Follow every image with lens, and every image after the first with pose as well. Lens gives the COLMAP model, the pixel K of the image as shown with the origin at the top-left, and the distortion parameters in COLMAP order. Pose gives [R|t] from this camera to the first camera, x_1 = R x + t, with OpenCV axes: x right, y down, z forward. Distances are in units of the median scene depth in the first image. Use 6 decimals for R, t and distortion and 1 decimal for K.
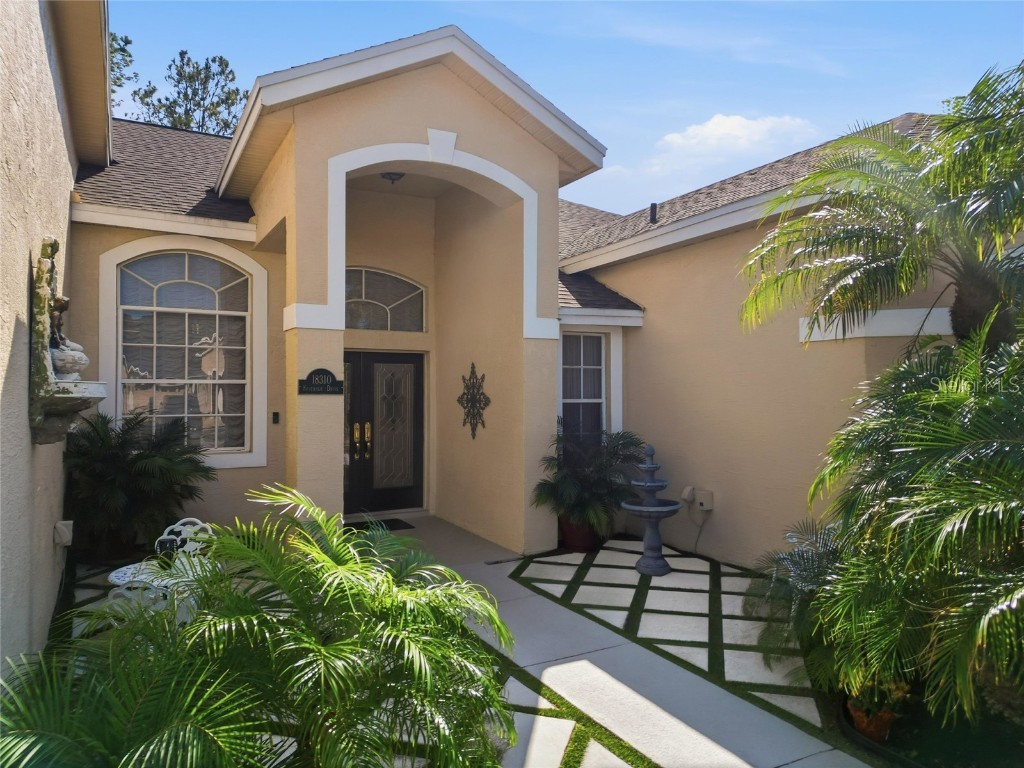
lens RADIAL K [[725.4, 0, 508.8], [0, 725.4, 390.4], [0, 0, 1]] dist [0.027175, -0.001299]
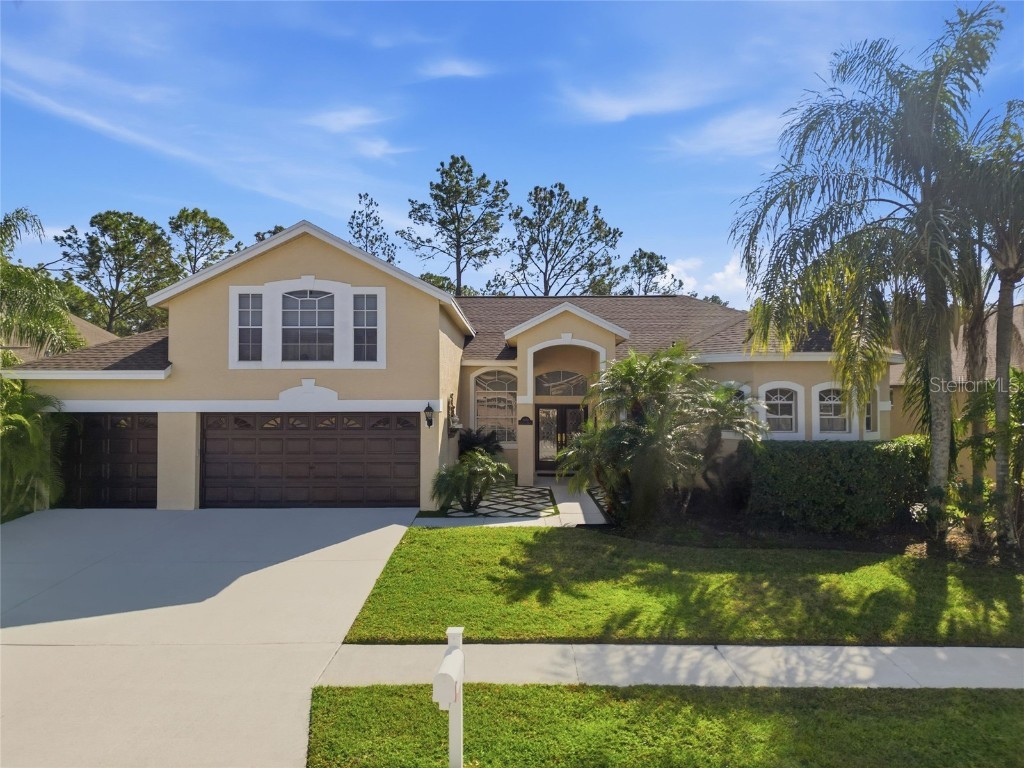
lens RADIAL K [[725.4, 0, 514.9], [0, 725.4, 384.5], [0, 0, 1]] dist [0.027175, -0.001299]
pose [[0.876035, -0.017368, -0.481935, 0.955541], [0.012213, 0.999830, -0.013832, -0.098601], [0.482094, 0.006231, 0.876098, -1.393915]]
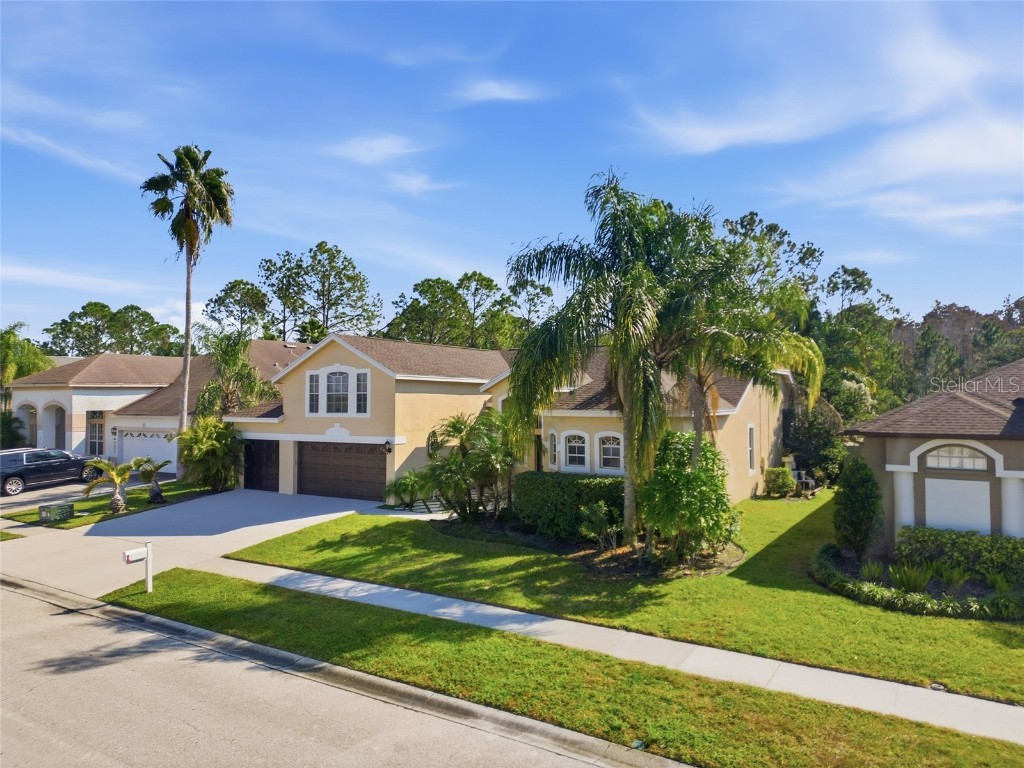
lens RADIAL K [[725.4, 0, 510.1], [0, 725.4, 386.3], [0, 0, 1]] dist [0.027175, -0.001299]
pose [[0.479351, -0.026444, -0.877225, 4.922819], [0.017521, 0.999635, -0.020560, -0.378995], [0.877448, -0.005514, 0.479640, -0.315347]]
